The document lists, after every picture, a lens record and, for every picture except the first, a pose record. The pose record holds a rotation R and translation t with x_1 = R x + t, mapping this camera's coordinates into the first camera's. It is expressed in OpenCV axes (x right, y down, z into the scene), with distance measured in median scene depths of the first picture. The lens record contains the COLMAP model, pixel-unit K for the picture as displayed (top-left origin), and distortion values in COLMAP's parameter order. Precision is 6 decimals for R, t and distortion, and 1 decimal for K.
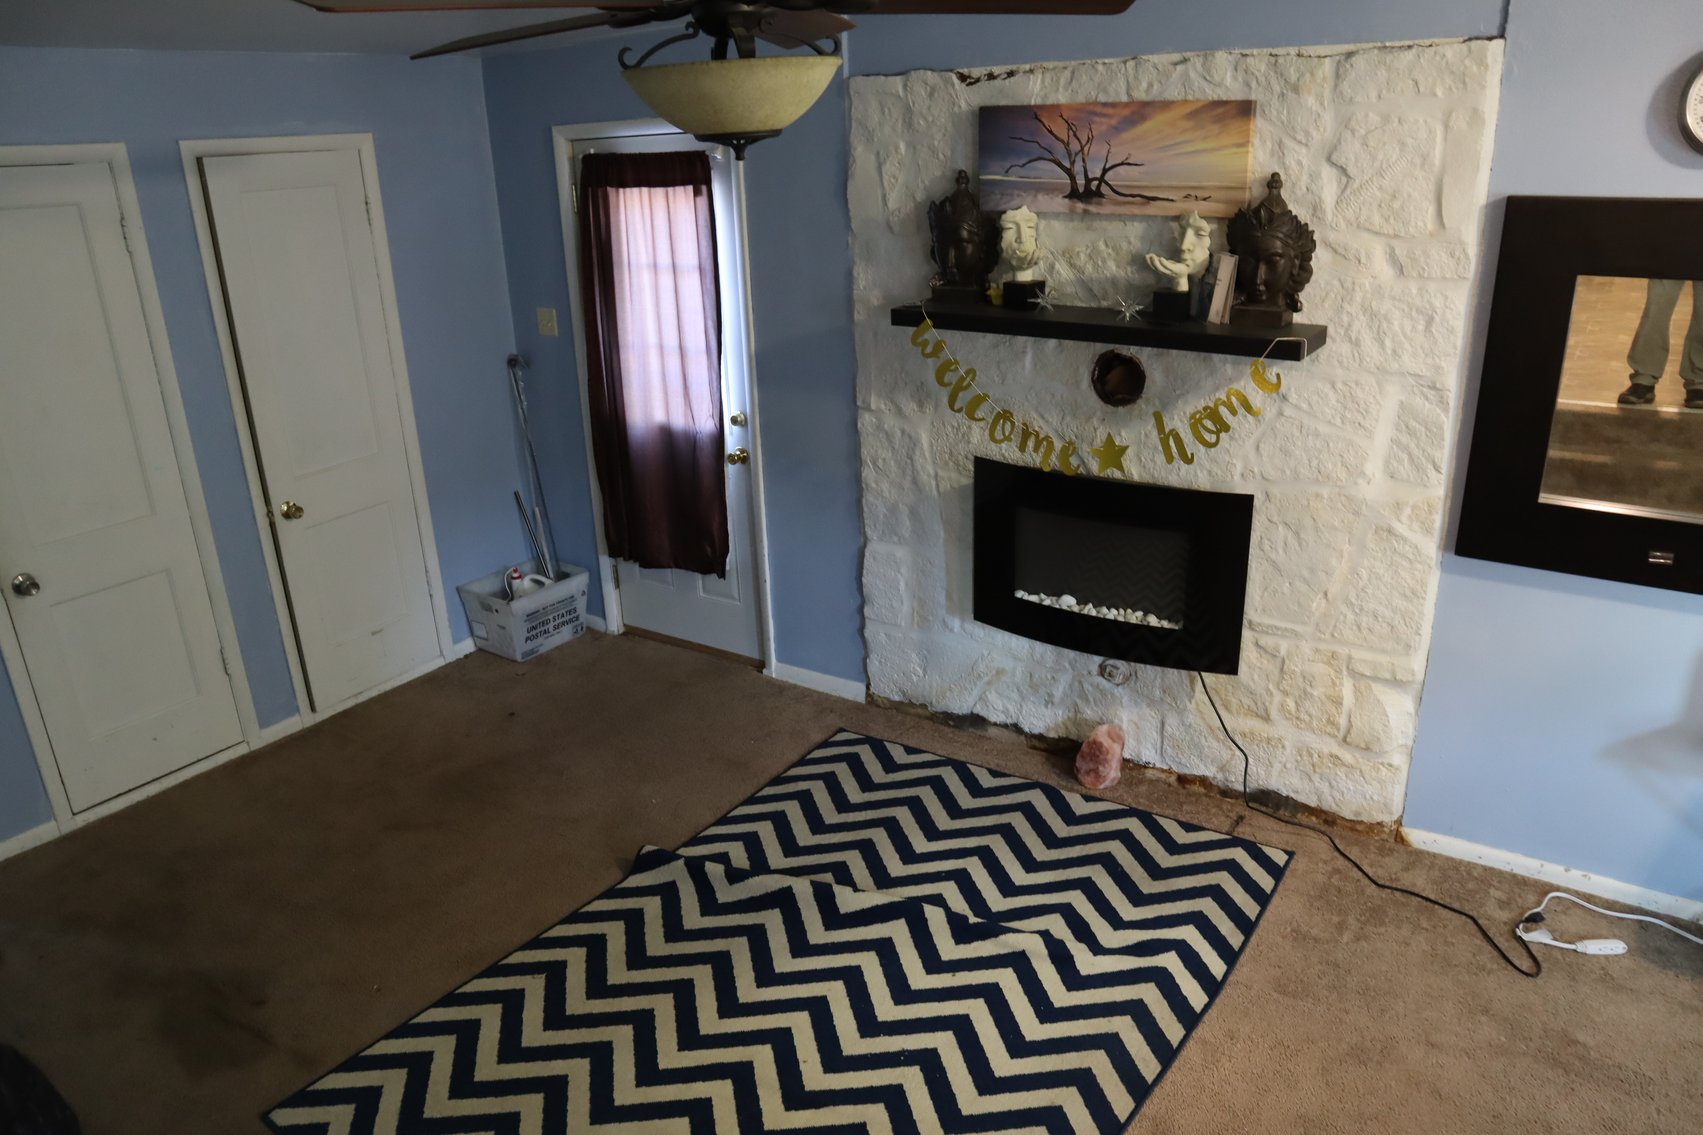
lens RADIAL K [[1182.1, 0, 852.9], [0, 1182.1, 586.2], [0, 0, 1]] dist [-0.125286, 0.077070]
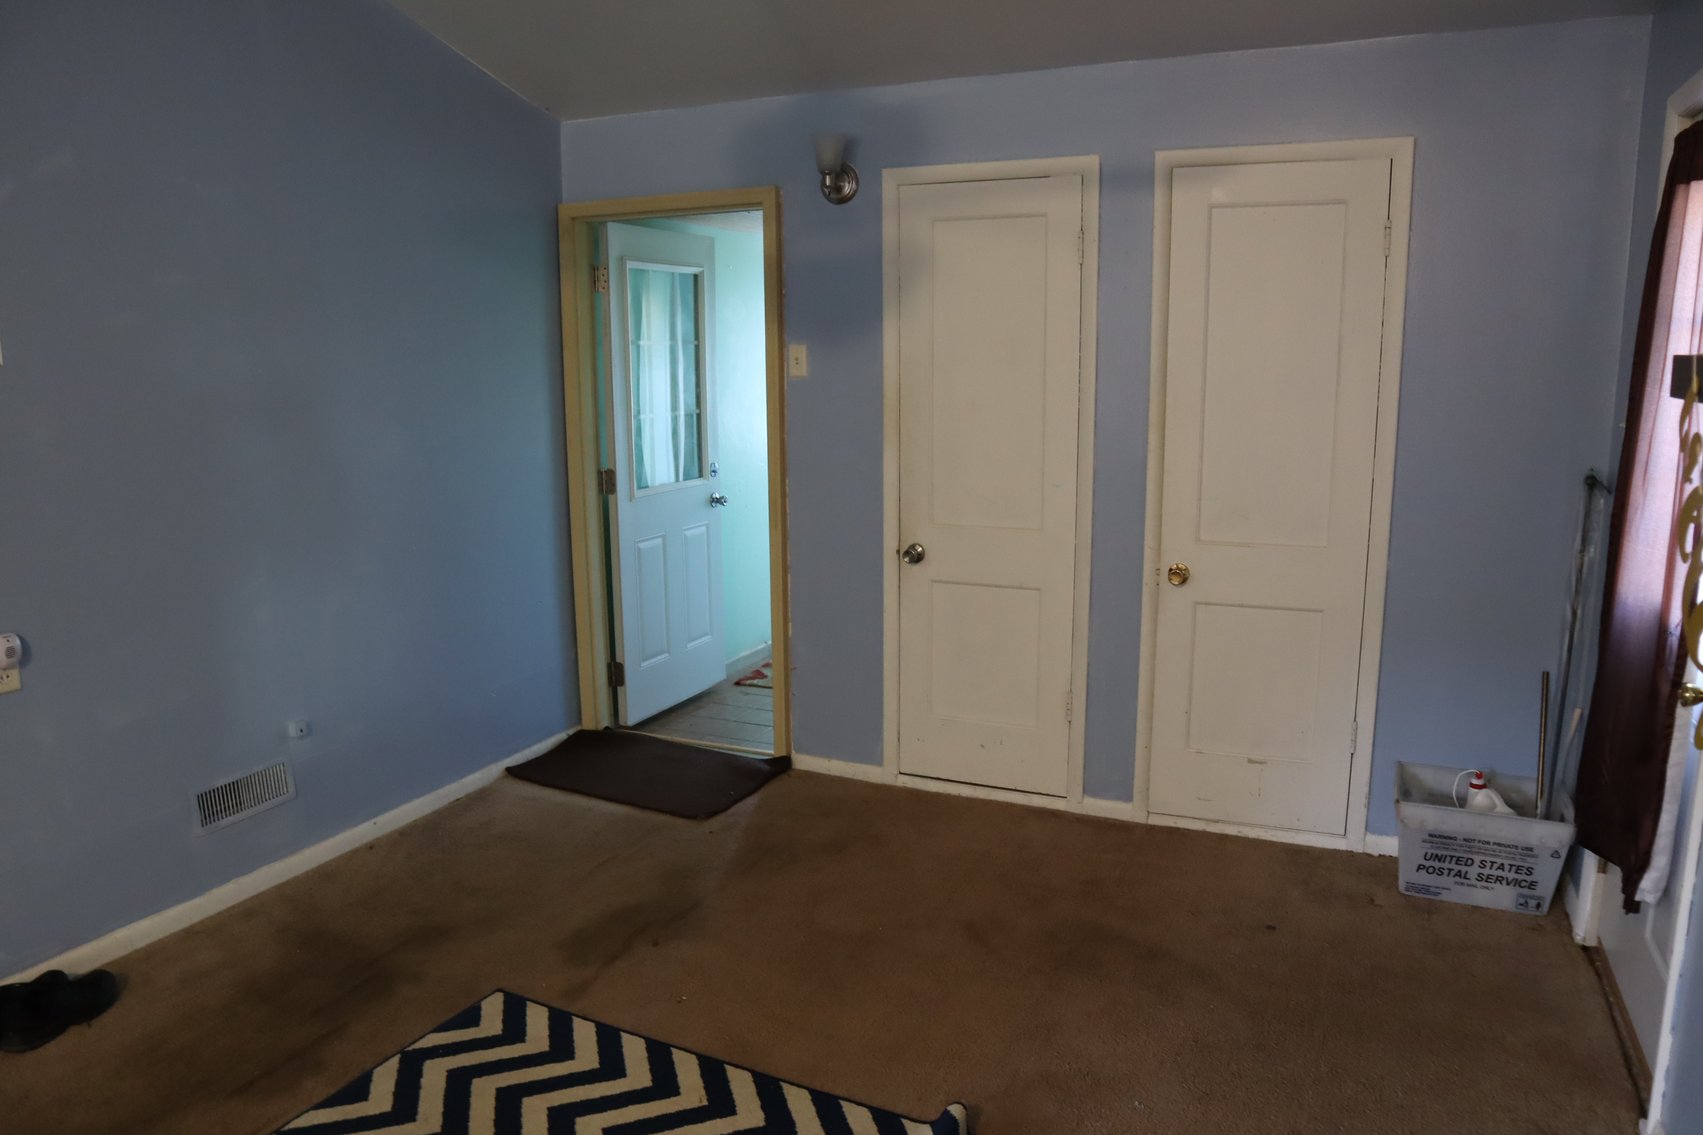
lens RADIAL K [[1182.1, 0, 852.9], [0, 1182.1, 586.2], [0, 0, 1]] dist [-0.125286, 0.077070]
pose [[0.180901, 0.220822, -0.958390, 0.272670], [-0.353783, 0.923849, 0.146085, -0.089244], [0.917667, 0.312635, 0.245249, 0.508465]]
